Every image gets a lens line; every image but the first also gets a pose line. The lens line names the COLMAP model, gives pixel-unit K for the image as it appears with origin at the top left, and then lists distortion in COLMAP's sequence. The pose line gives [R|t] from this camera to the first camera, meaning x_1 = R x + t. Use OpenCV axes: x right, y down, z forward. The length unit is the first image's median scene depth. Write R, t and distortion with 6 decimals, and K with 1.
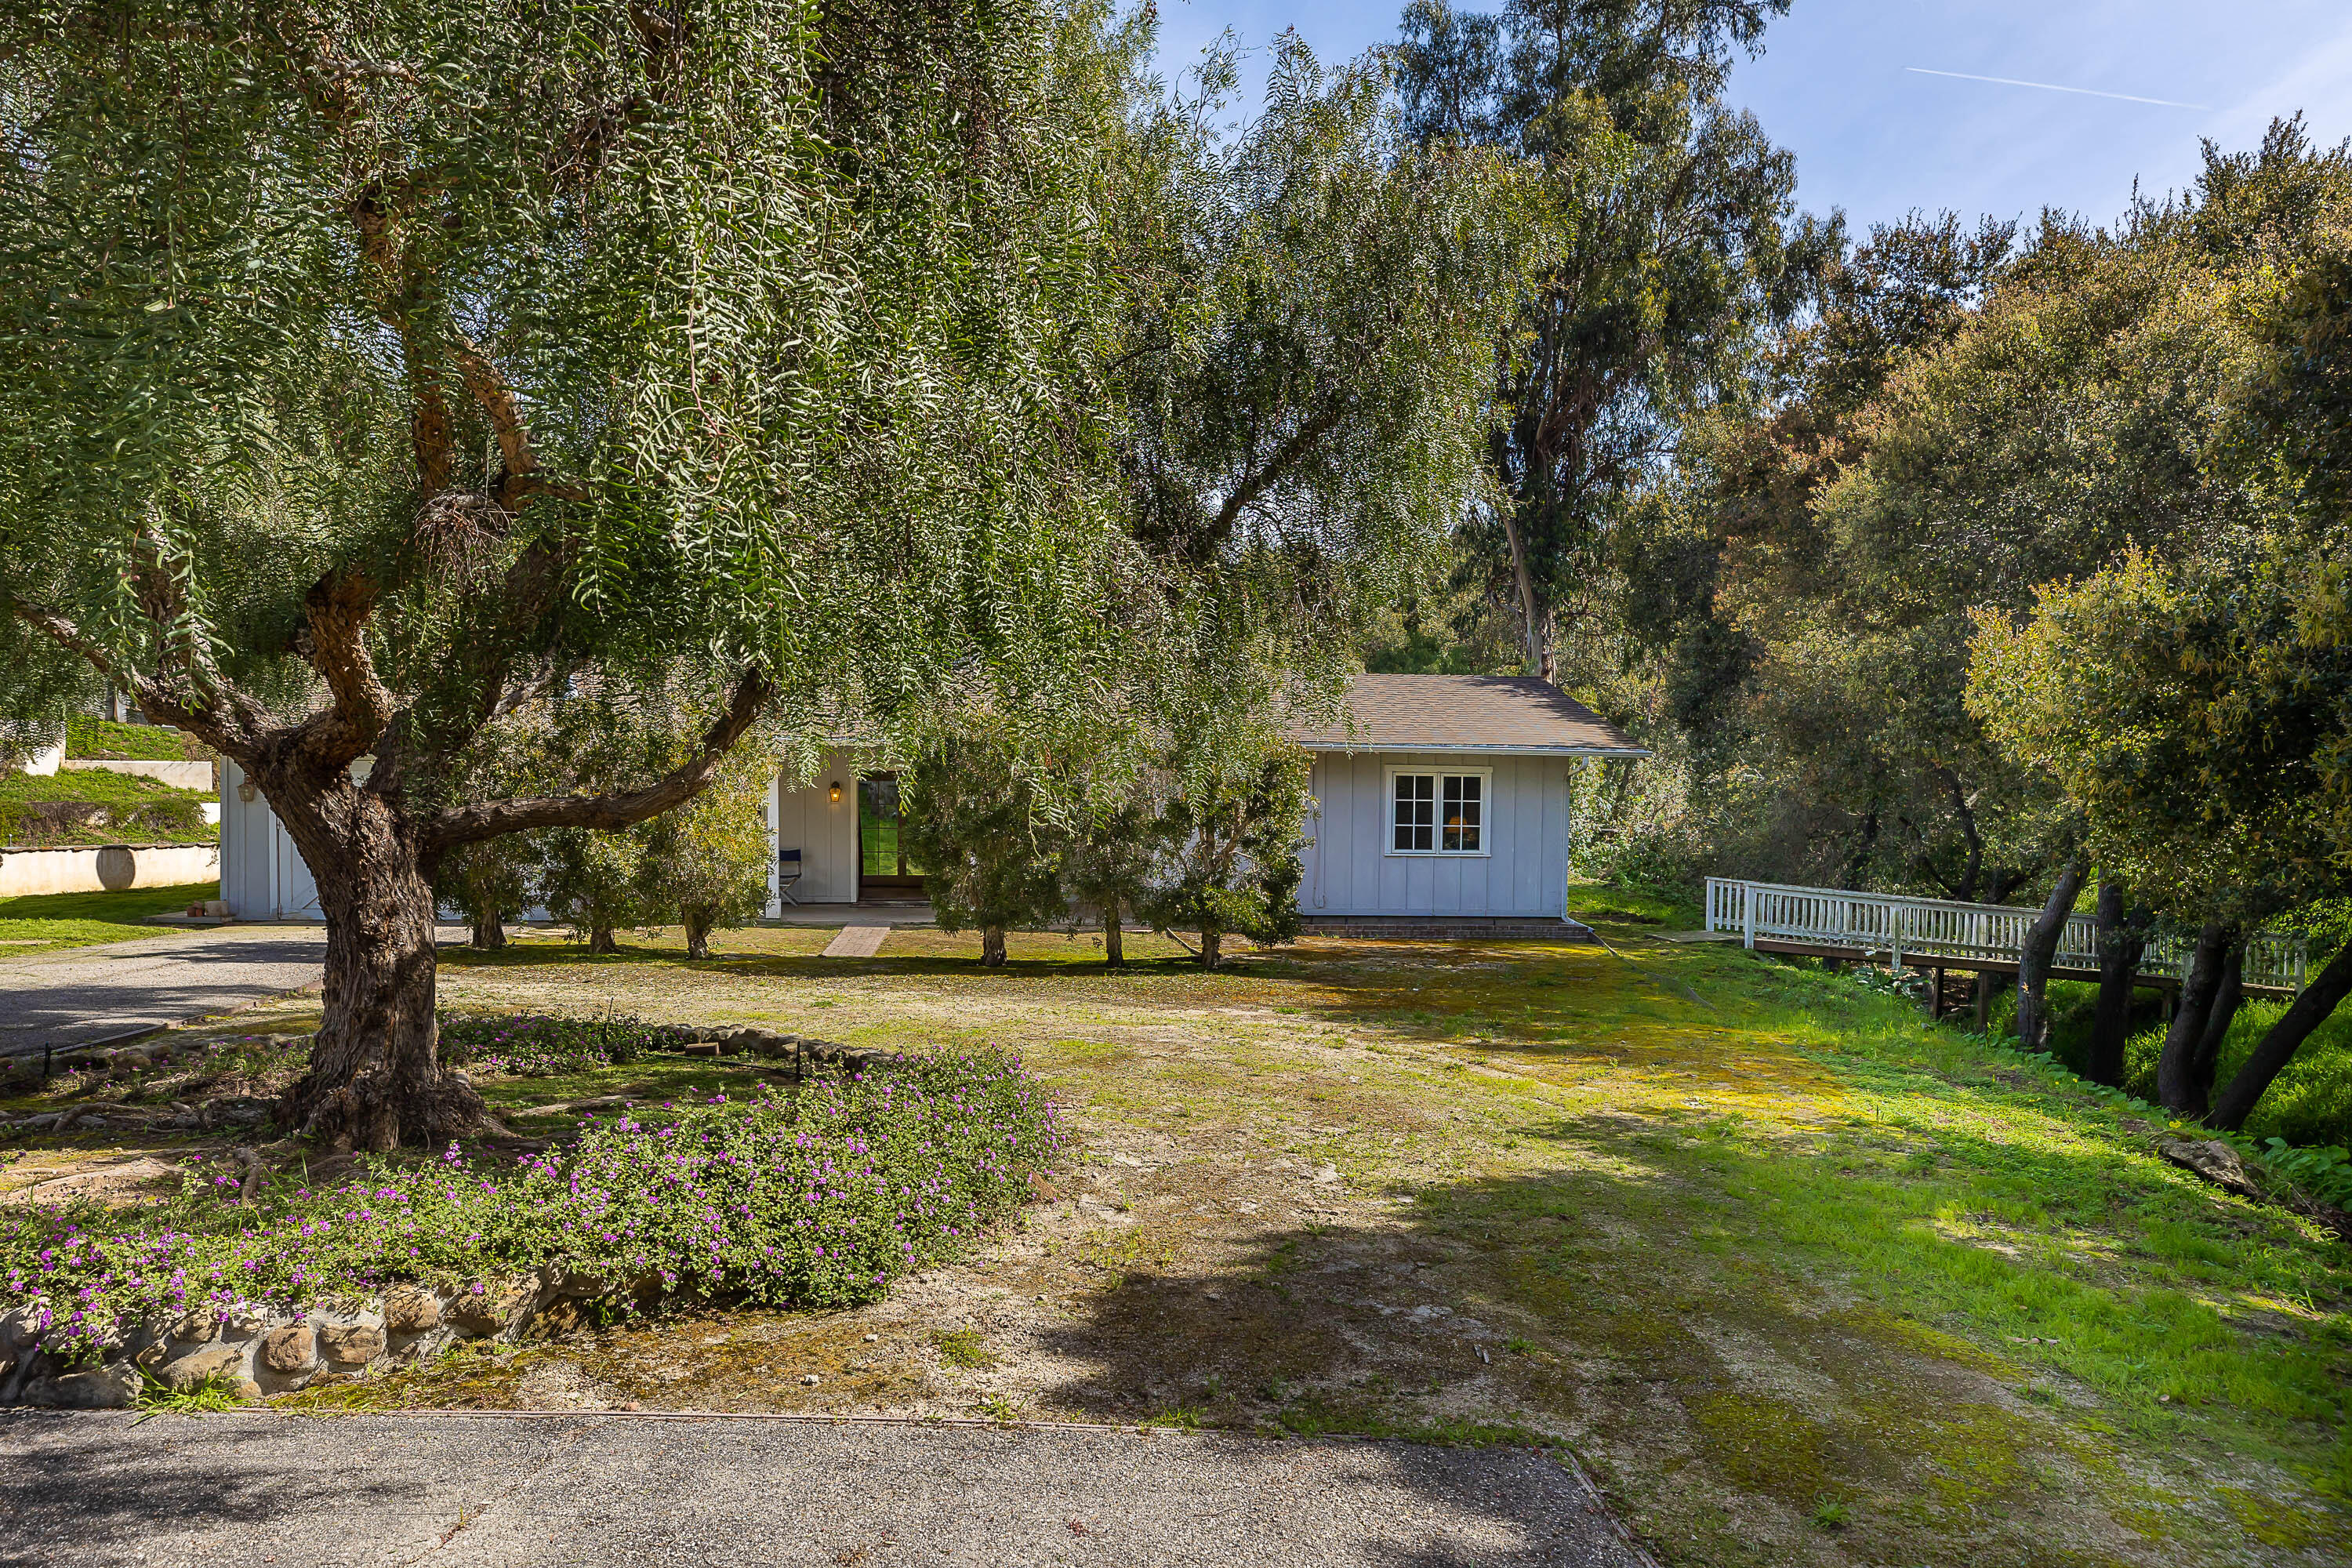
lens RADIAL K [[1510.0, 0, 1175.0], [0, 1510.0, 829.7], [0, 0, 1]] dist [0.001534, 0.002442]
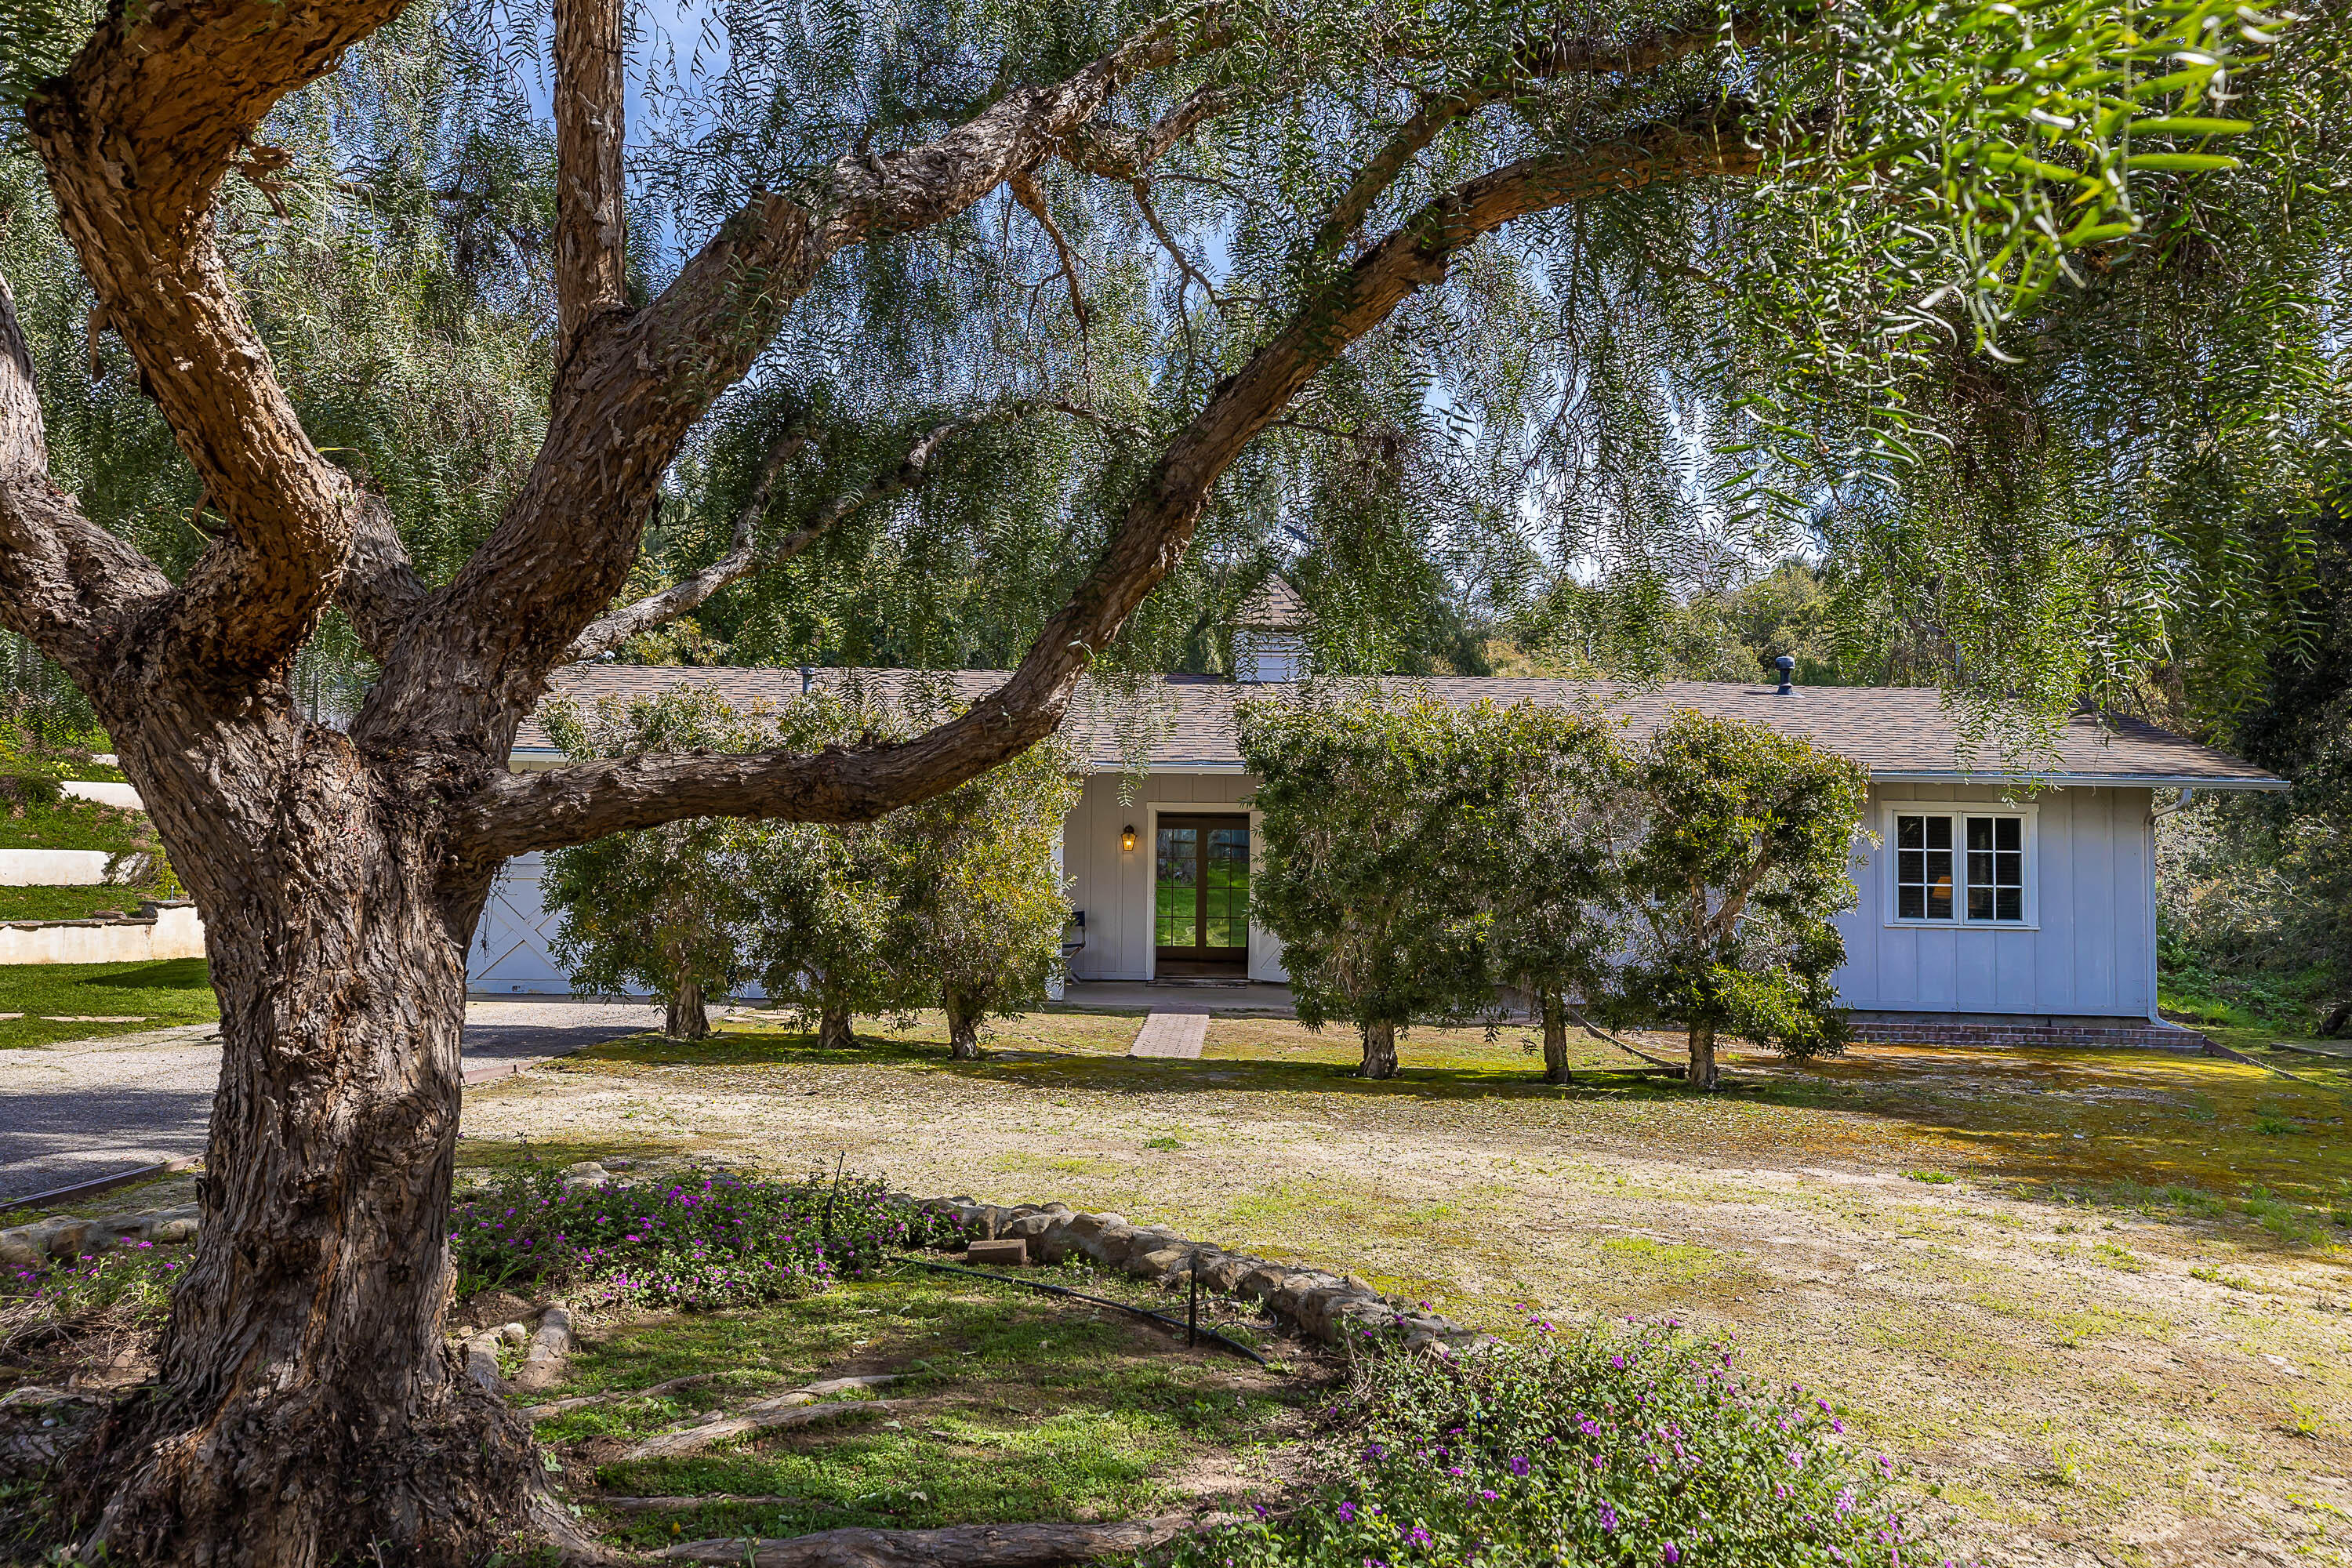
lens RADIAL K [[1607.6, 0, 1245.2], [0, 1607.6, 783.9], [0, 0, 1]] dist [0.003702, -0.001510]
pose [[0.992803, 0.000576, -0.119759, -0.095287], [-0.009352, 0.997308, -0.072730, 0.010606], [0.119394, 0.073327, 0.990135, 0.259837]]
